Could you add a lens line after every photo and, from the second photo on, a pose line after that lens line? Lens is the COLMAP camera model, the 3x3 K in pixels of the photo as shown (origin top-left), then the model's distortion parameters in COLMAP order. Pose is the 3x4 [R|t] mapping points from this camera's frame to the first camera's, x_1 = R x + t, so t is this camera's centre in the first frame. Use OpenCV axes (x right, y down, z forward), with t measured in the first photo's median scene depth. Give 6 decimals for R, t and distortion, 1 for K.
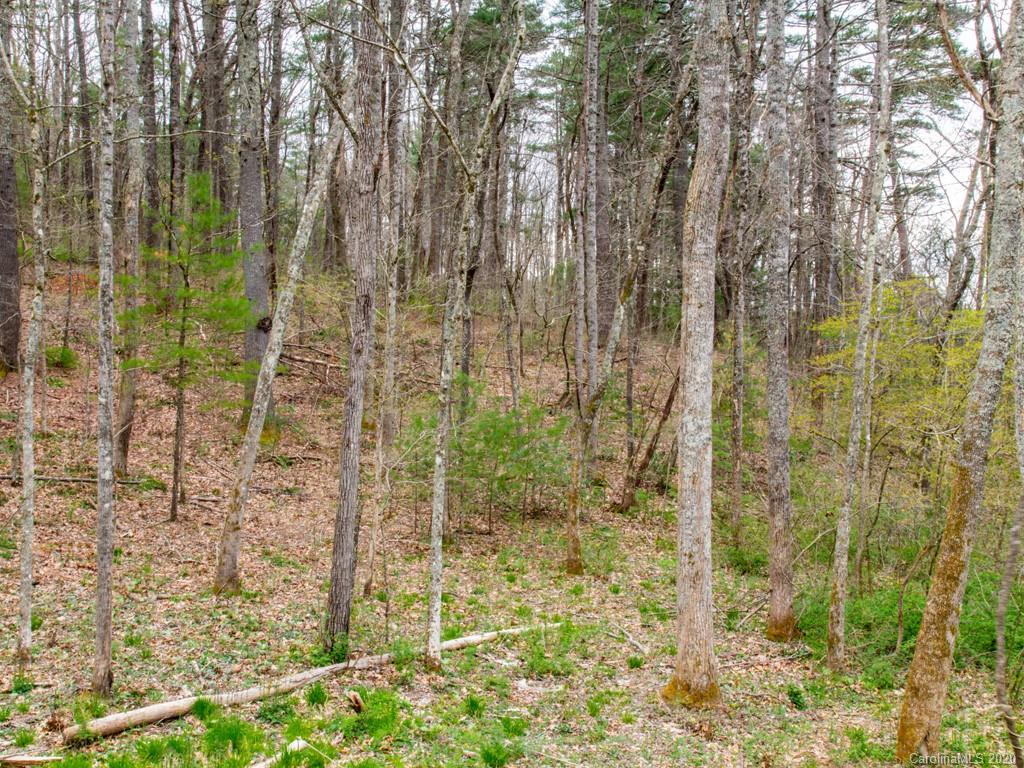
lens RADIAL K [[1713.0, 0, 512.0], [0, 1713.0, 384.0], [0, 0, 1]] dist [0.035787, 1.083434]
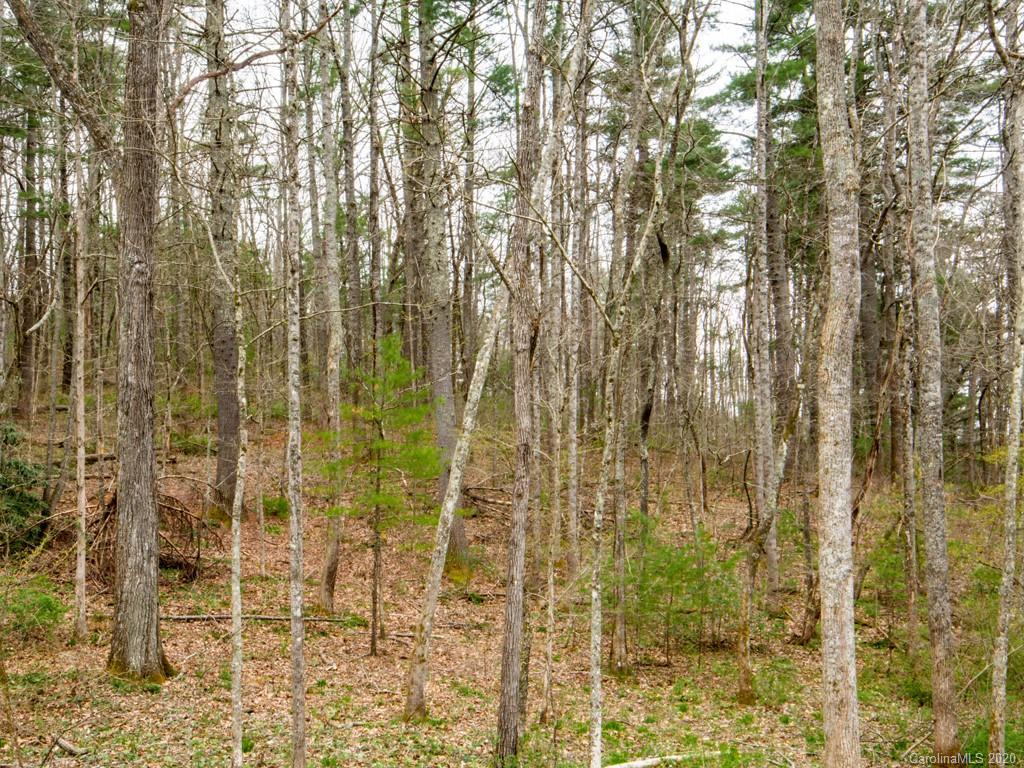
lens RADIAL K [[2510.6, 0, 512.0], [0, 2510.6, 384.0], [0, 0, 1]] dist [0.390881, -0.245437]
pose [[0.966206, -0.038645, -0.254857, 0.302985], [0.027157, 0.998457, -0.048444, -0.011961], [0.256336, 0.039885, 0.965764, -0.529393]]
